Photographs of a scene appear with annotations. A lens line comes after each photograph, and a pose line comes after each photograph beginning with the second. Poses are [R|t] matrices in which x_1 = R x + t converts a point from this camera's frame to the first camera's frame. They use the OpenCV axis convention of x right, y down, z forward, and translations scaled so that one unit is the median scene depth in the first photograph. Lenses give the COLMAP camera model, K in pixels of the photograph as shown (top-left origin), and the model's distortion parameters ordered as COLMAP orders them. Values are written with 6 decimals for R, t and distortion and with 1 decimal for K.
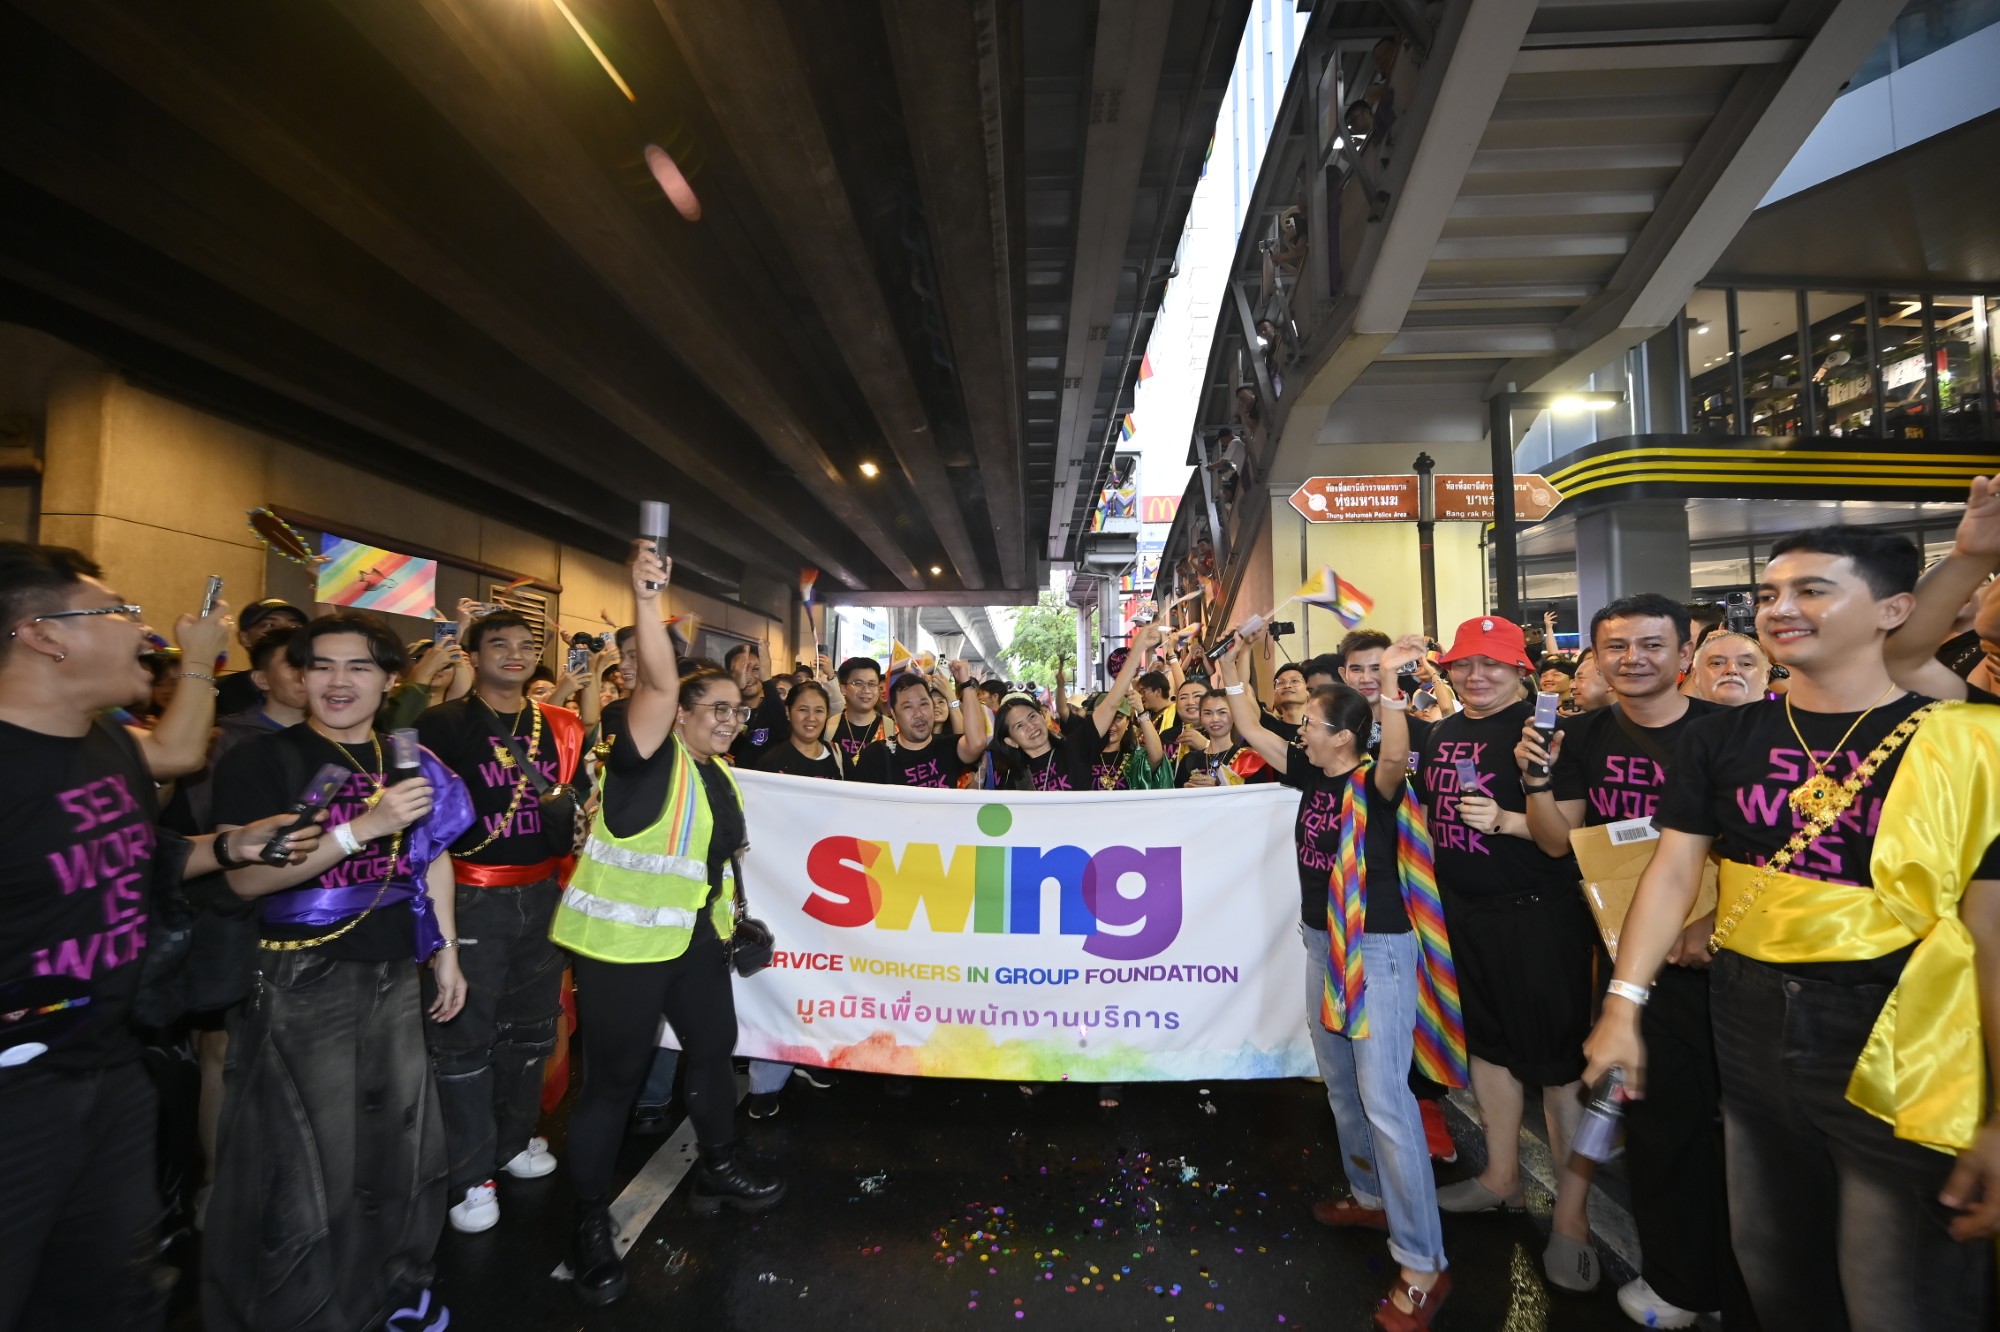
lens RADIAL K [[787.4, 0, 959.5], [0, 787.4, 671.8], [0, 0, 1]] dist [0.013750, -0.000162]
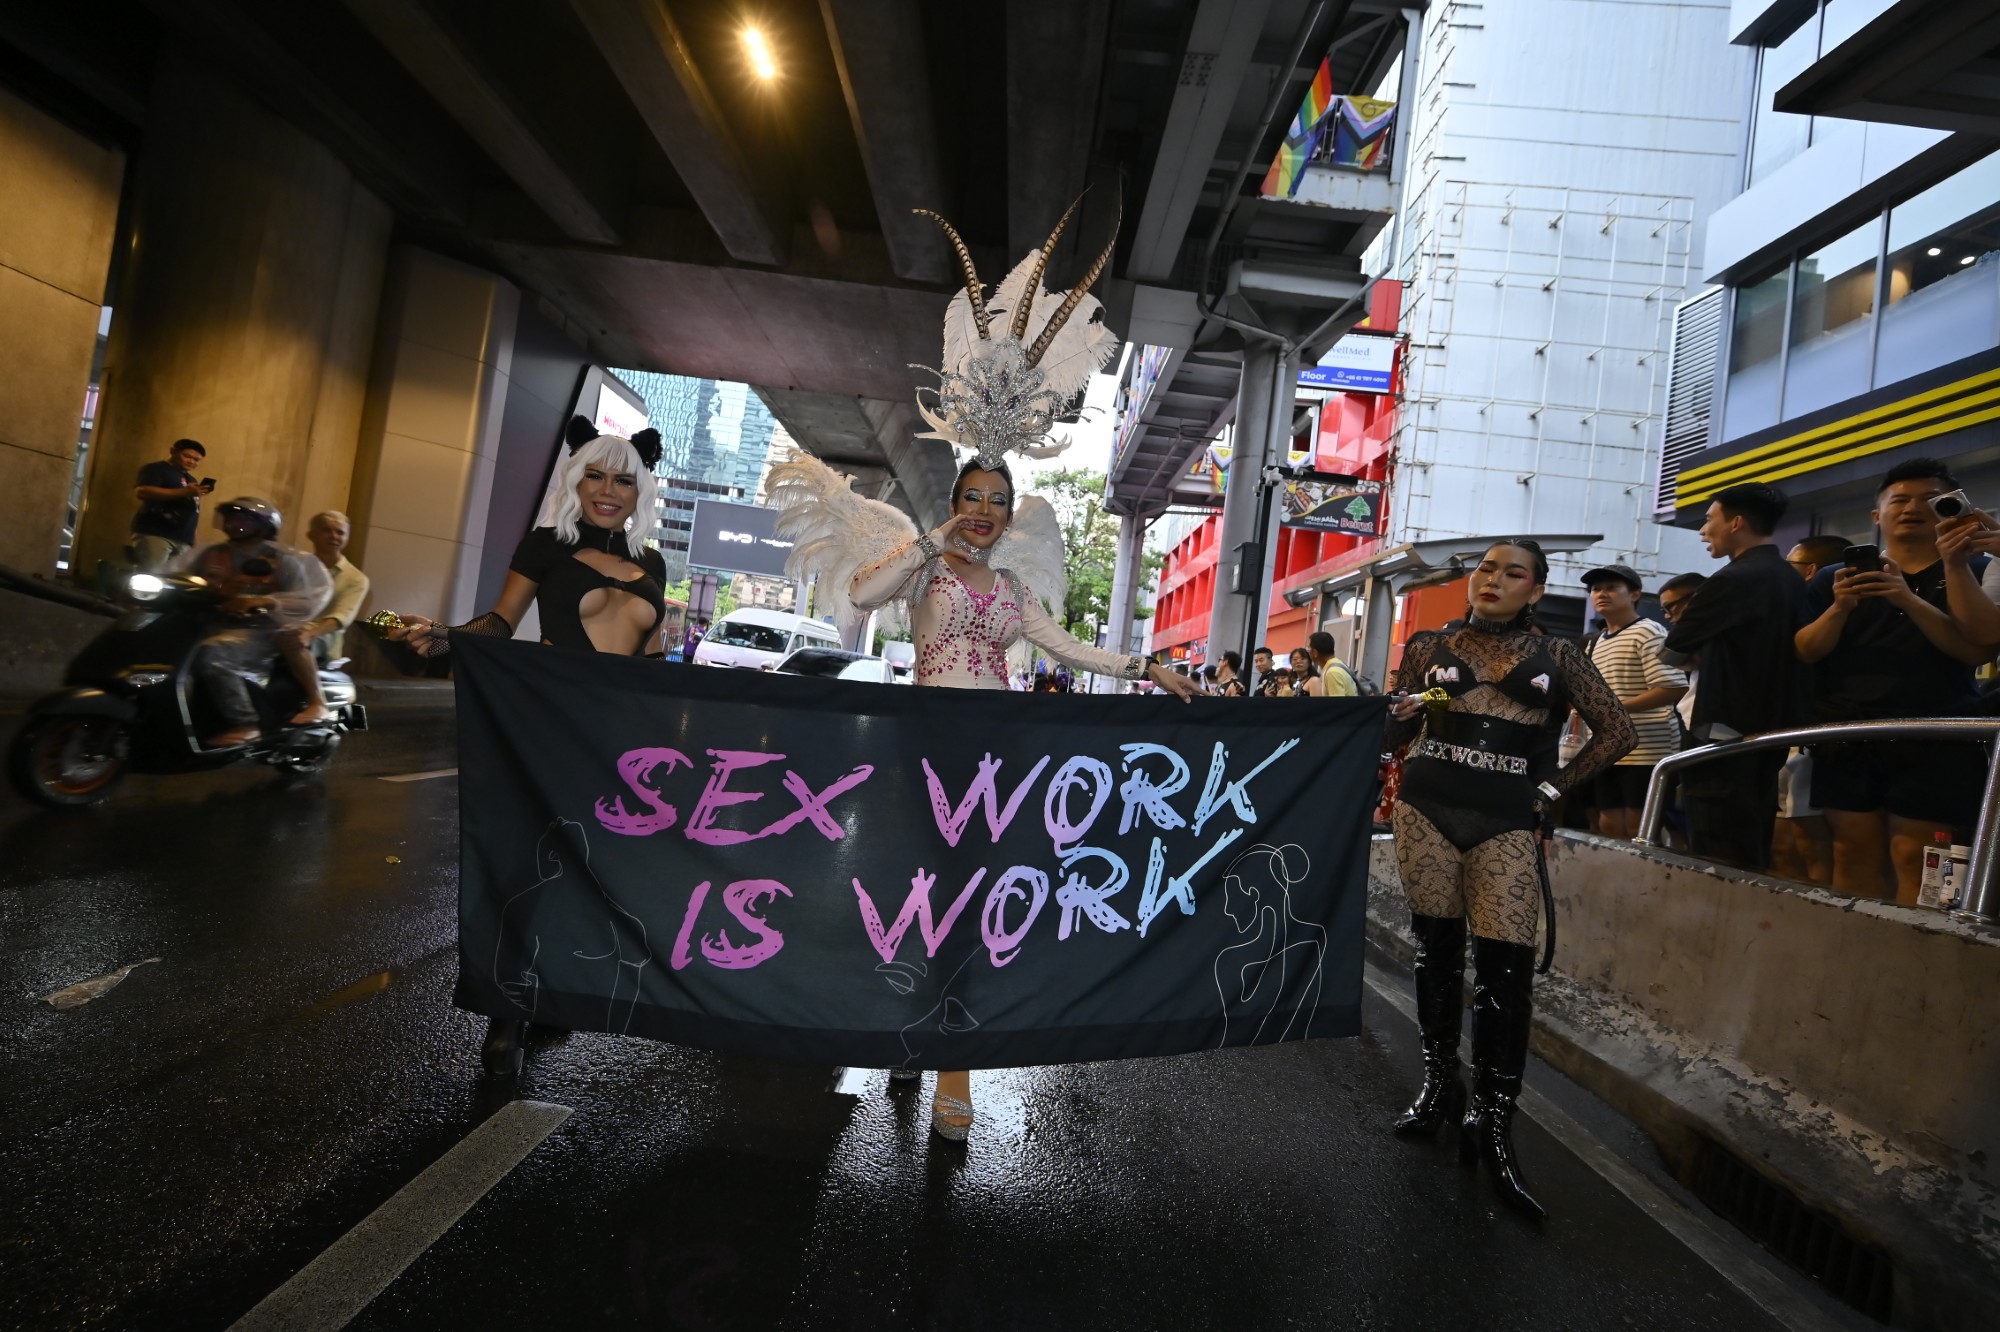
lens RADIAL K [[787.4, 0, 959.5], [0, 787.4, 671.8], [0, 0, 1]] dist [0.013750, -0.000162]
pose [[0.991273, 0.130558, 0.018241, 0.152727], [-0.131196, 0.990557, 0.039796, 0.144432], [-0.012873, -0.041841, 0.999041, 1.962431]]
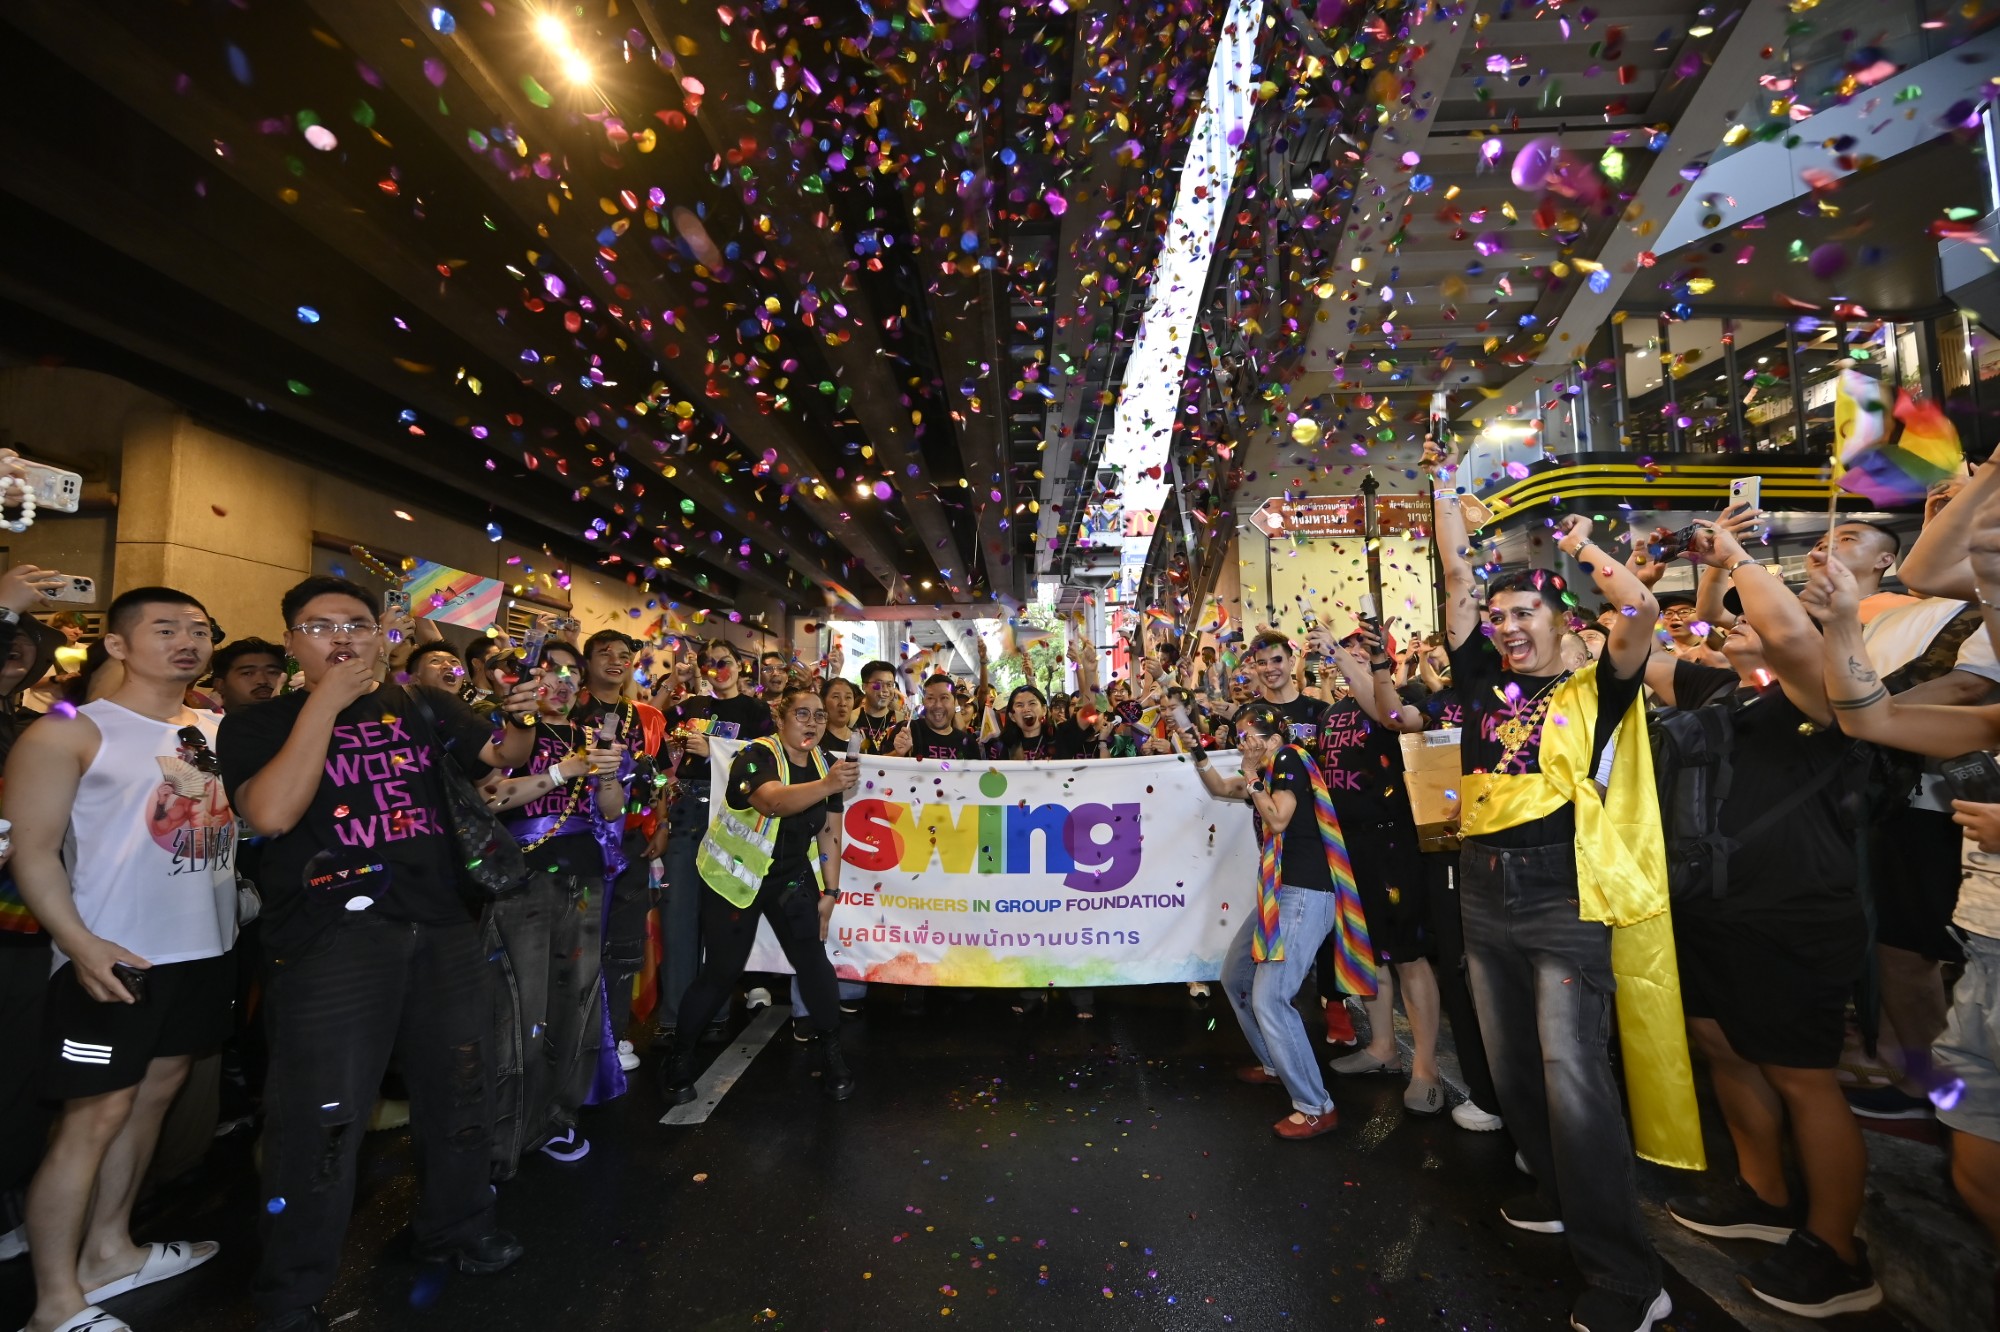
lens RADIAL K [[784.3, 0, 968.8], [0, 784.3, 700.7], [0, 0, 1]] dist [0.001293, 0.000143]
pose [[0.999586, -0.013719, 0.025295, -0.007668], [0.013219, 0.999716, 0.019818, 0.009181], [-0.025559, -0.019476, 0.999484, -0.078607]]
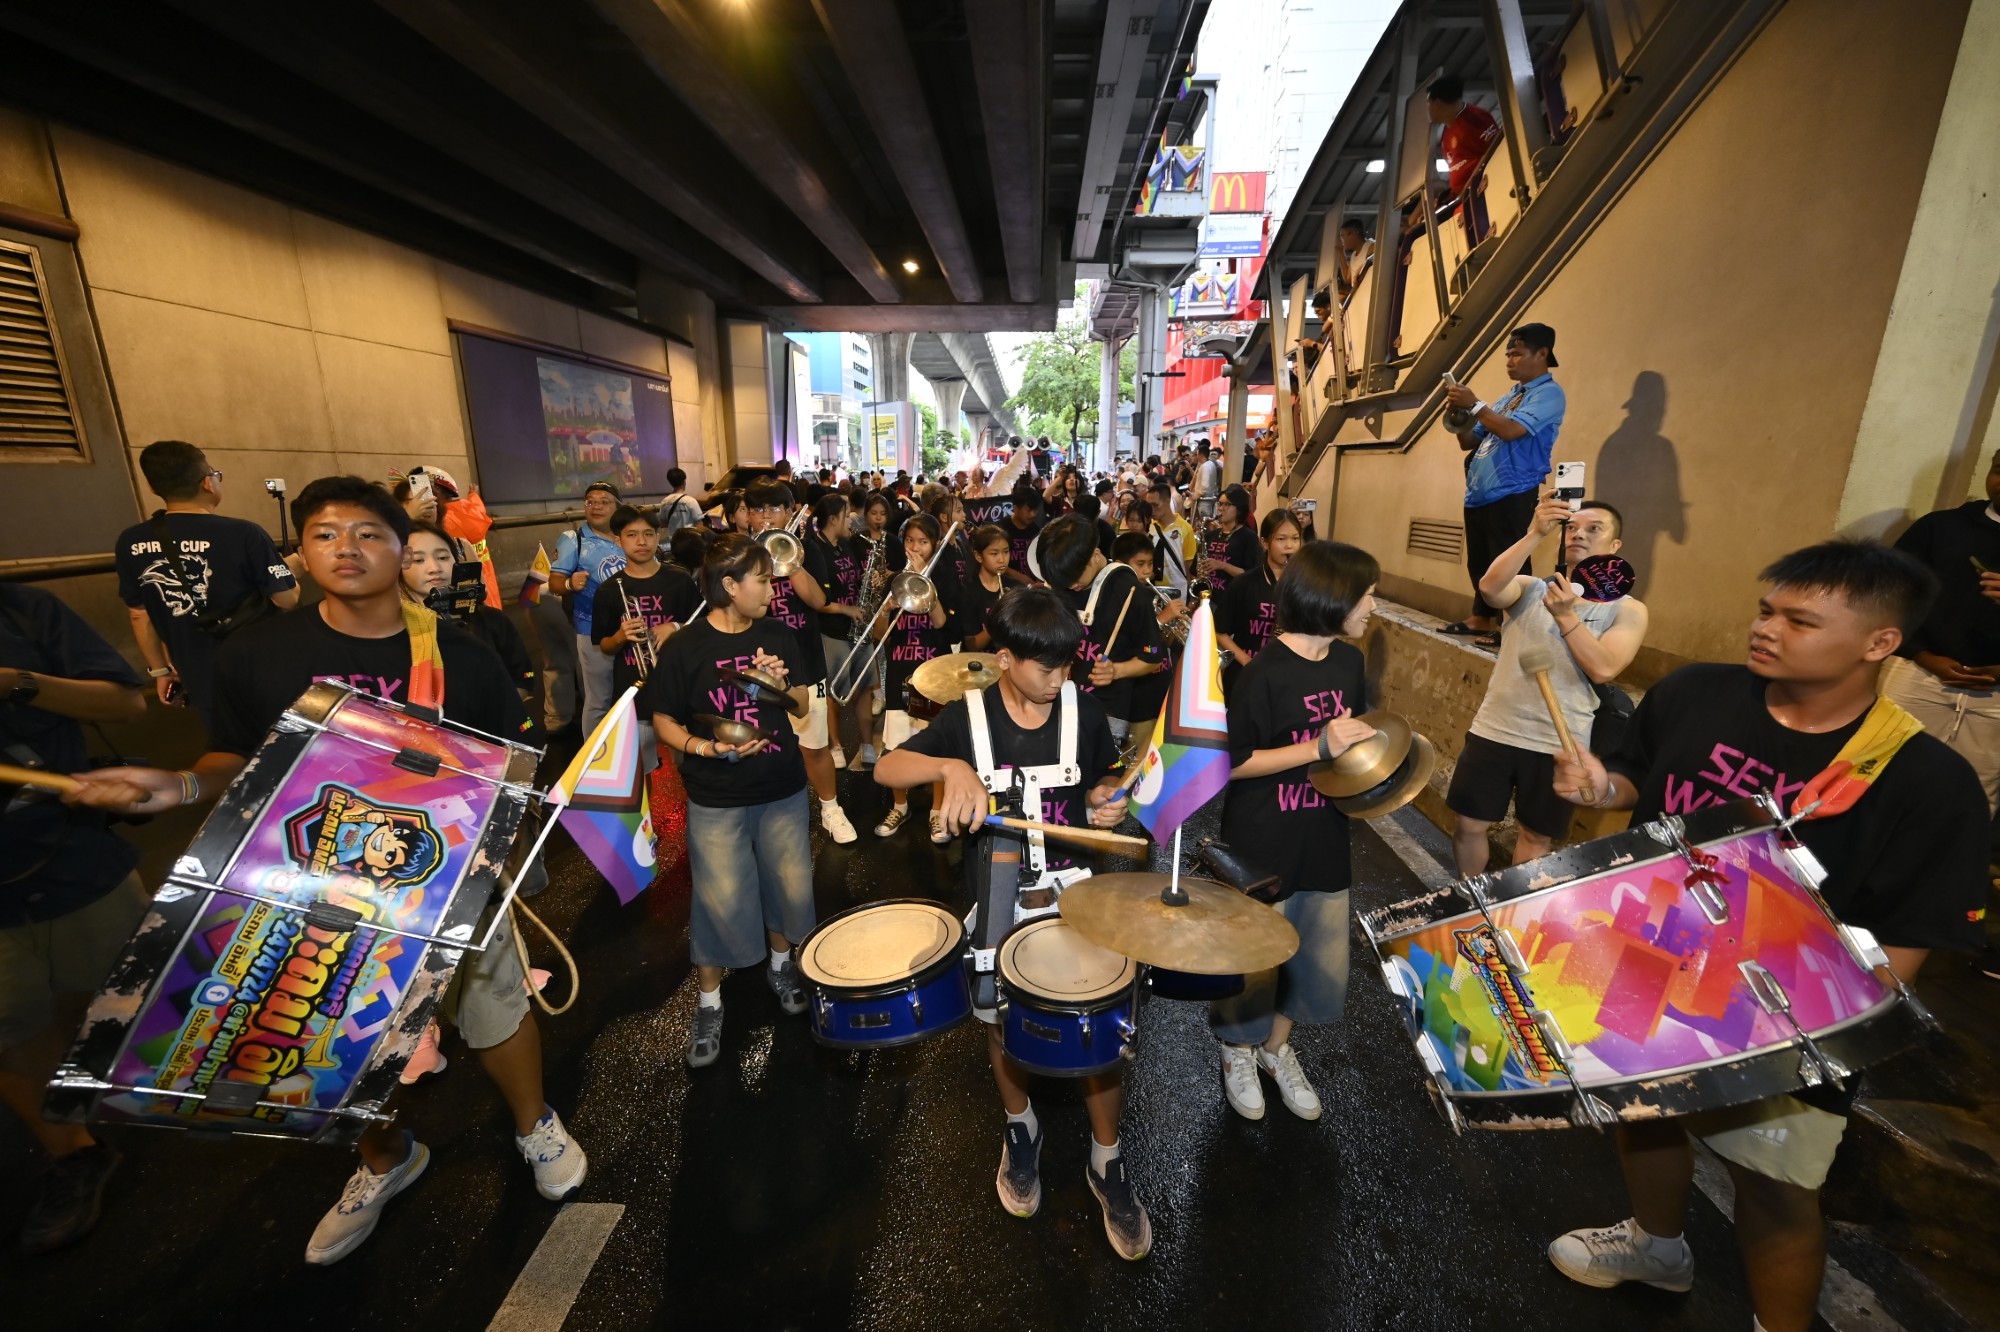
lens RADIAL K [[787.4, 0, 959.5], [0, 787.4, 671.8], [0, 0, 1]] dist [0.013750, -0.000162]
pose [[0.999973, 0.004445, -0.005934, 0.047201], [-0.002476, 0.954594, 0.297899, 0.005593], [0.006988, -0.297877, 0.954579, 0.637559]]
